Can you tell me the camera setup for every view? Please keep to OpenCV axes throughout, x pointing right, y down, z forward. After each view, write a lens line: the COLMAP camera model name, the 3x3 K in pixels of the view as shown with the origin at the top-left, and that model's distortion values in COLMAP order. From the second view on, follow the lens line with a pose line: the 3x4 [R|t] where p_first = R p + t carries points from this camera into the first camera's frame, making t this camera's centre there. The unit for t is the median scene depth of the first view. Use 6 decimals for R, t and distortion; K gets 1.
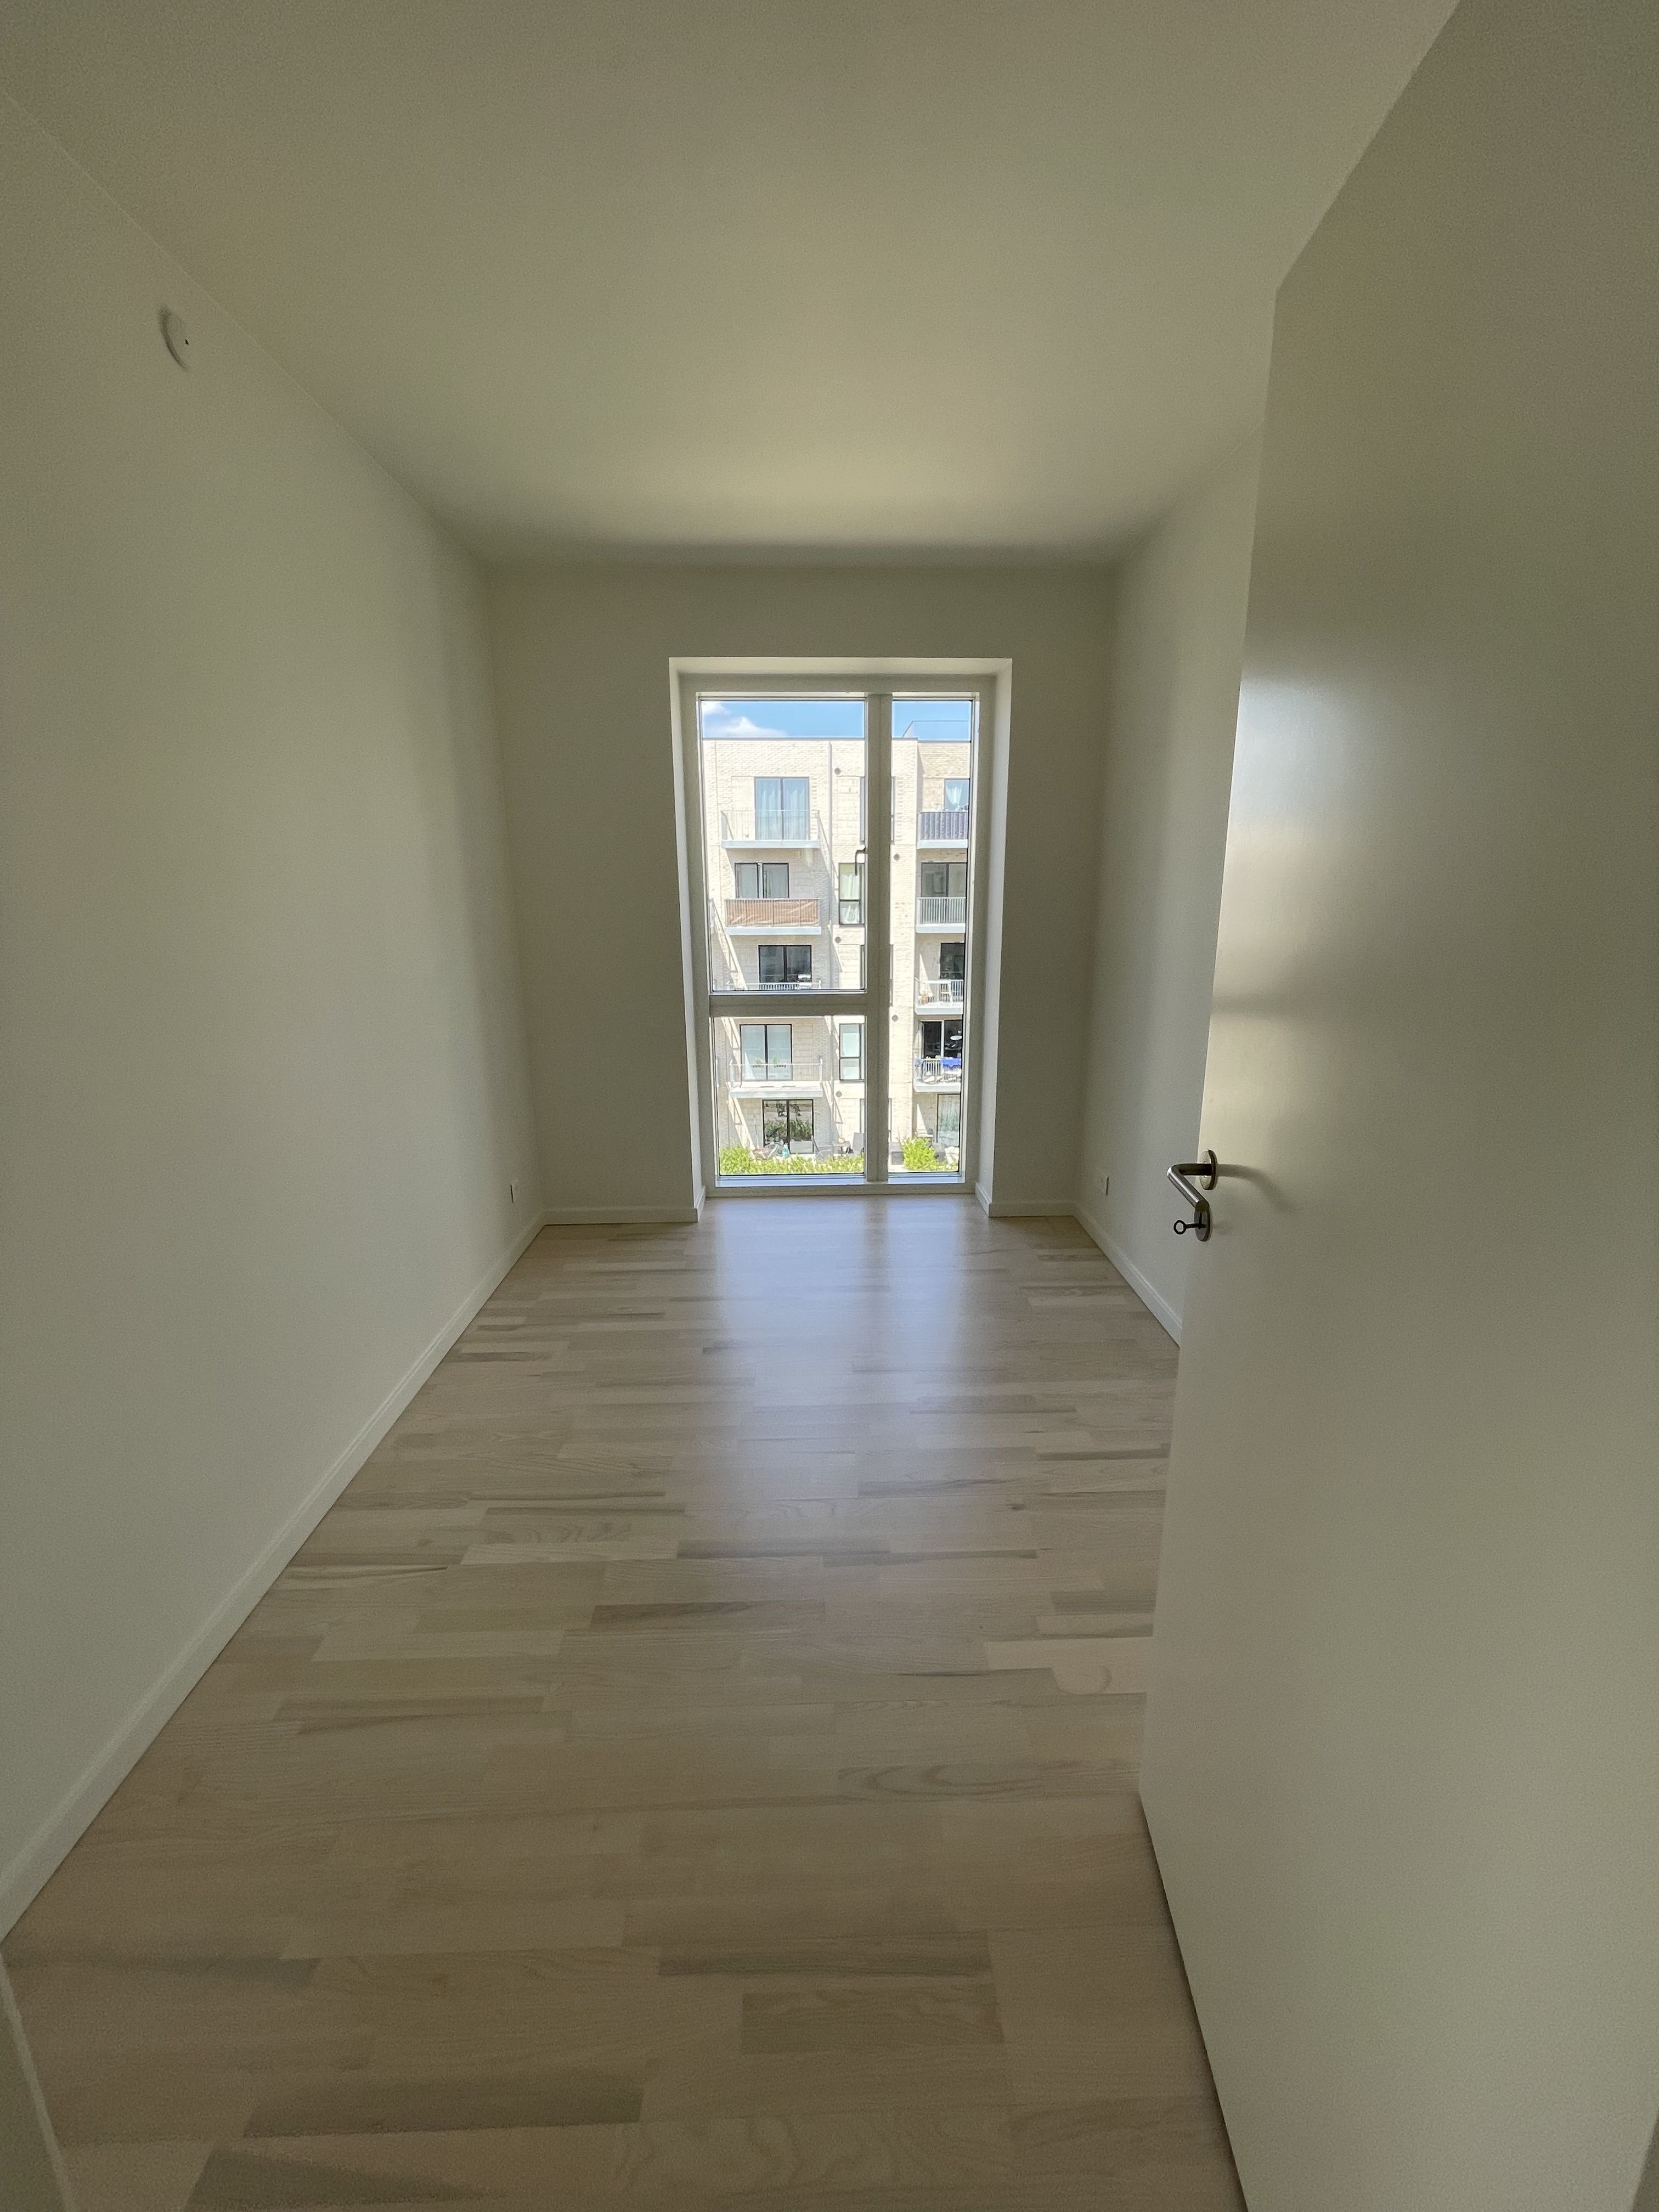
lens RADIAL K [[897.2, 0, 829.4], [0, 897.2, 1104.4], [0, 0, 1]] dist [0.000132, 0.000047]
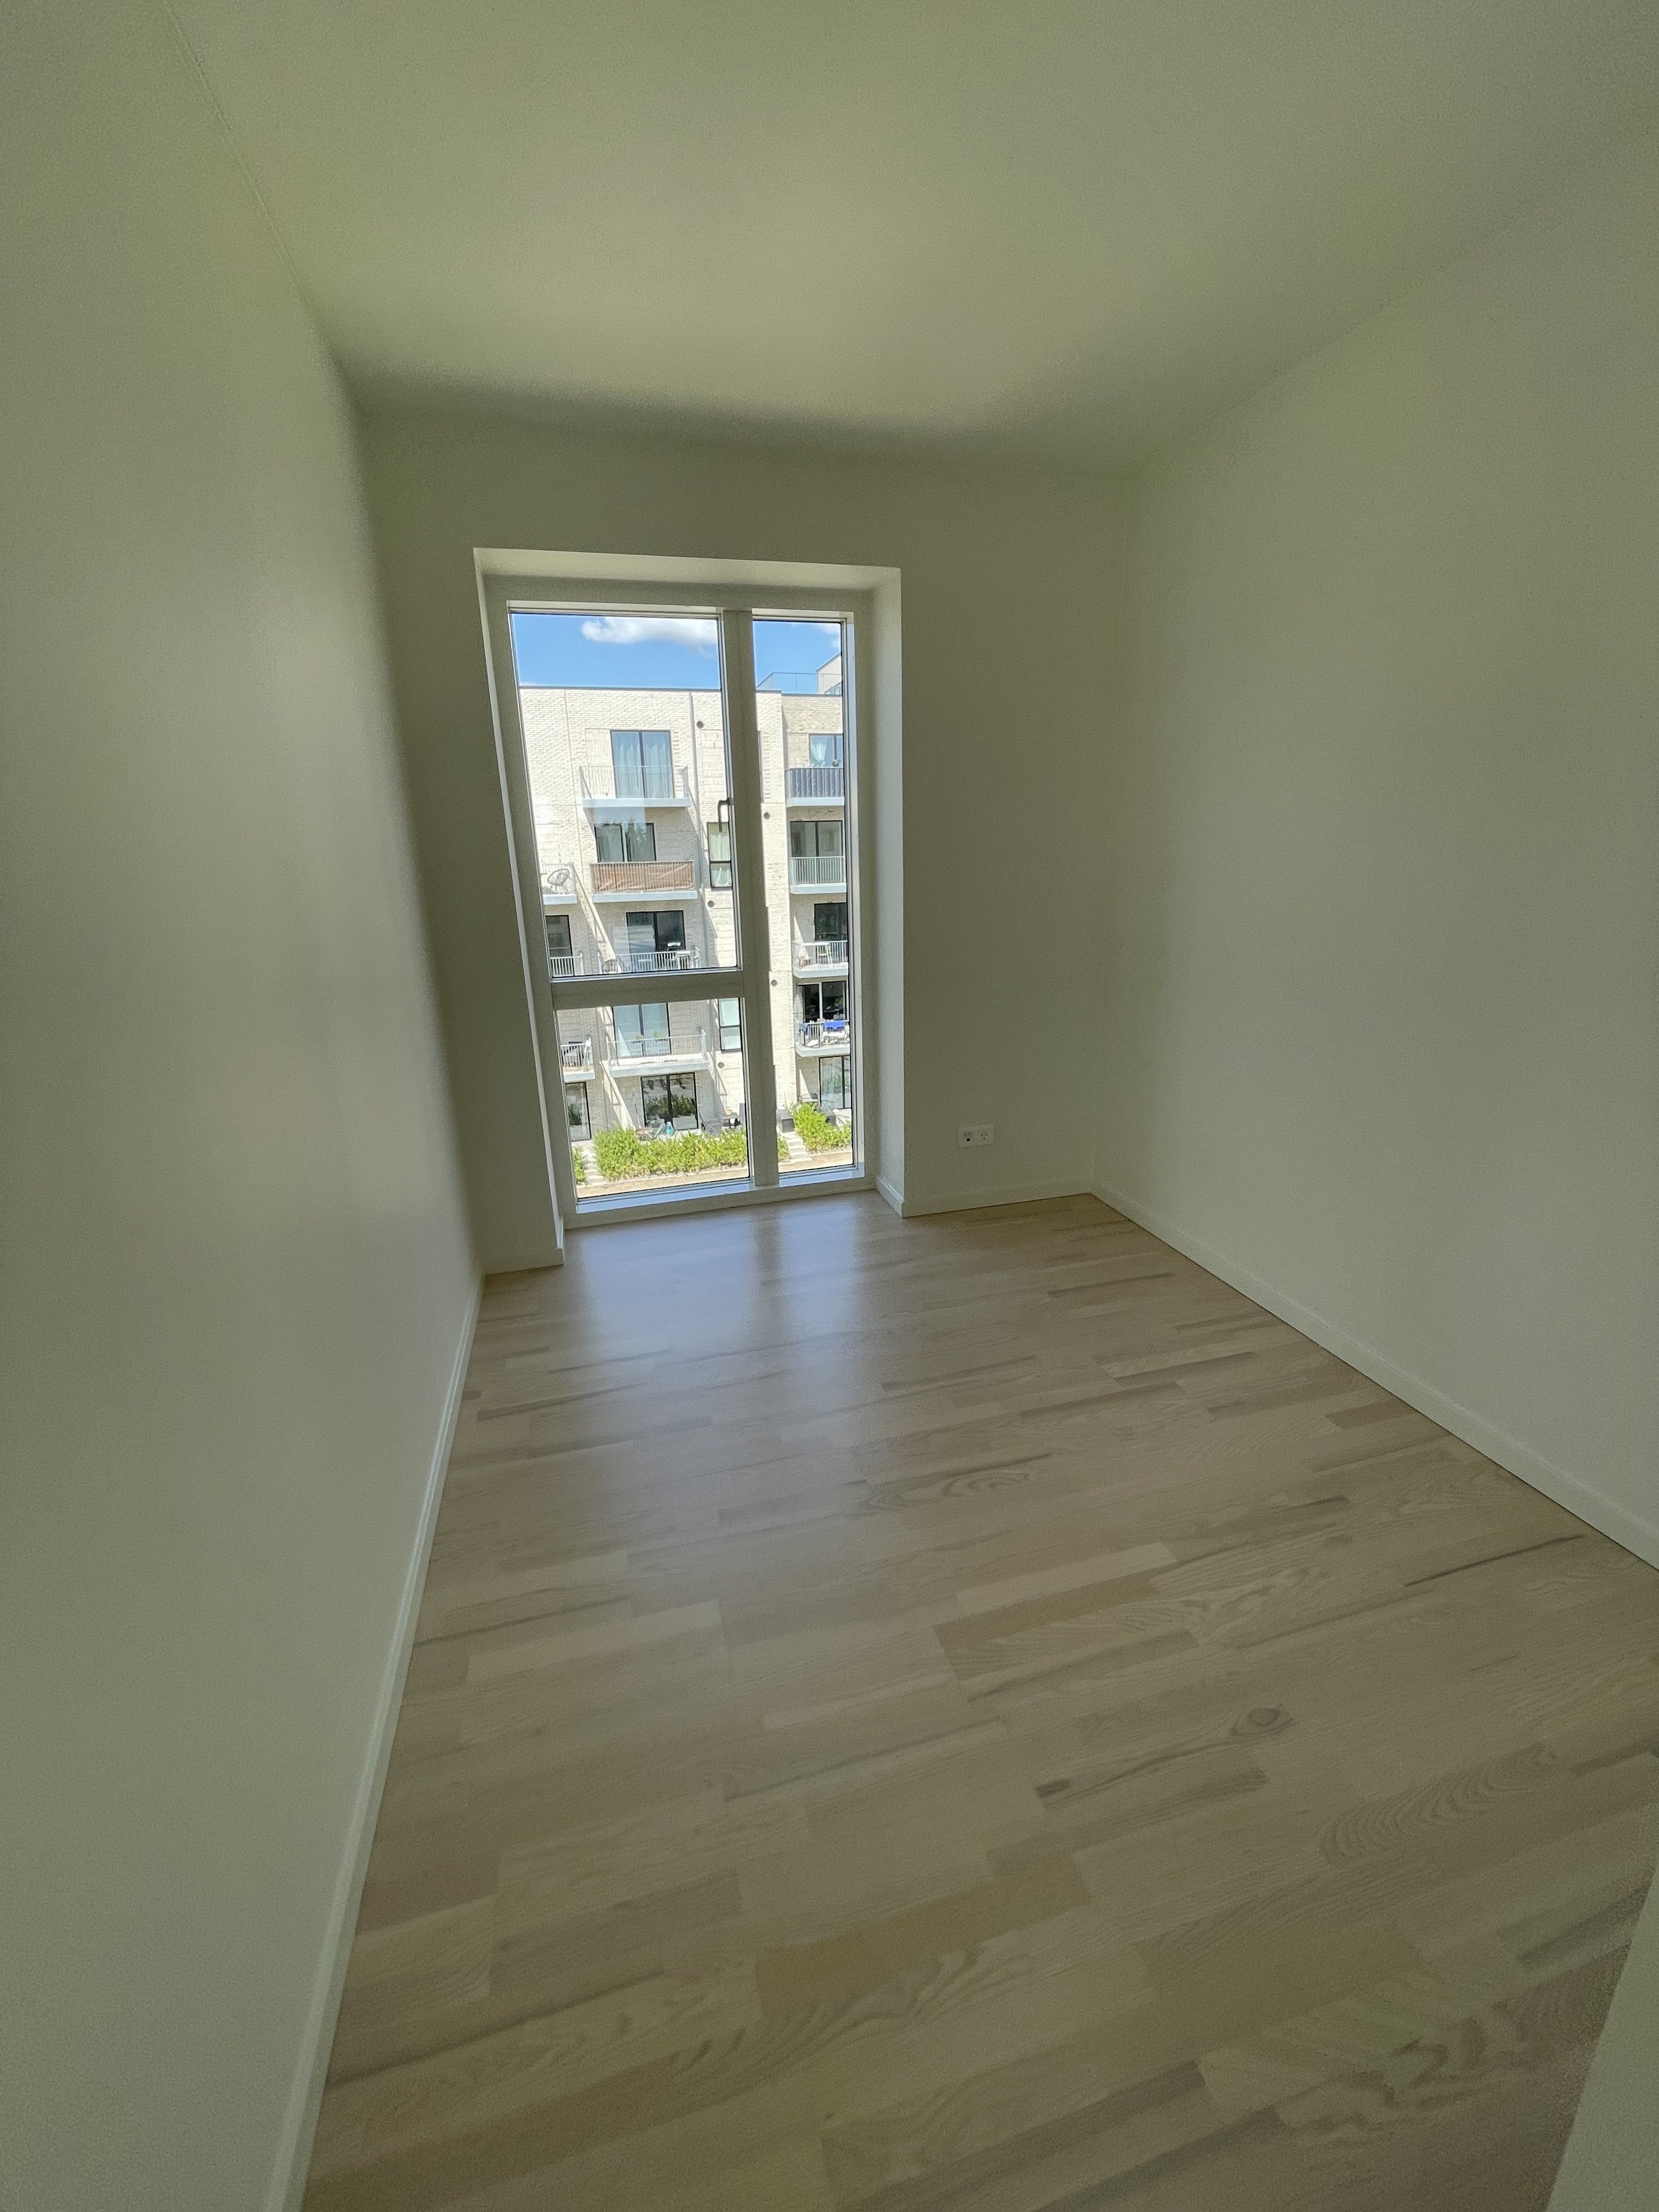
lens RADIAL K [[897.2, 0, 830.3], [0, 897.2, 1107.0], [0, 0, 1]] dist [0.000132, 0.000047]
pose [[0.968853, -0.085441, 0.232430, -0.108455], [0.076556, 0.995957, 0.047000, -0.003092], [-0.235506, -0.027742, 0.971477, 0.034789]]
